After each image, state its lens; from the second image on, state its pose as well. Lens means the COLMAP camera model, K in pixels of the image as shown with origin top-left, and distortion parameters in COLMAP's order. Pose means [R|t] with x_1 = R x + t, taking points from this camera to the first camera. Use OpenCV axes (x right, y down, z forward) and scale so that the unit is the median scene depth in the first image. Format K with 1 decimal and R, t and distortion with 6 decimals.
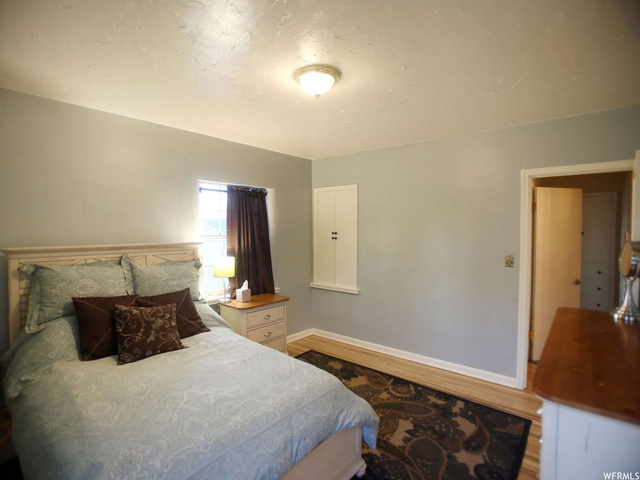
lens RADIAL K [[326.5, 0, 315.0], [0, 326.5, 237.8], [0, 0, 1]] dist [-0.078405, 0.033647]
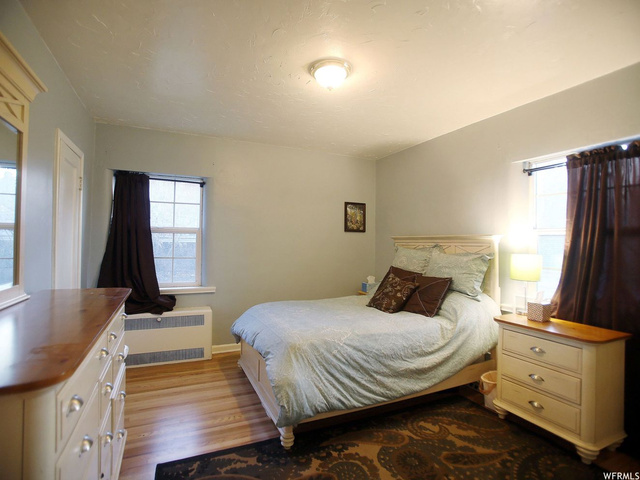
lens RADIAL K [[326.5, 0, 315.0], [0, 326.5, 237.8], [0, 0, 1]] dist [-0.078405, 0.033647]
pose [[-0.415754, -0.015438, -0.909346, 0.724489], [-0.039405, 0.999223, 0.001052, 0.044337], [0.908623, 0.036271, -0.416039, 1.022449]]
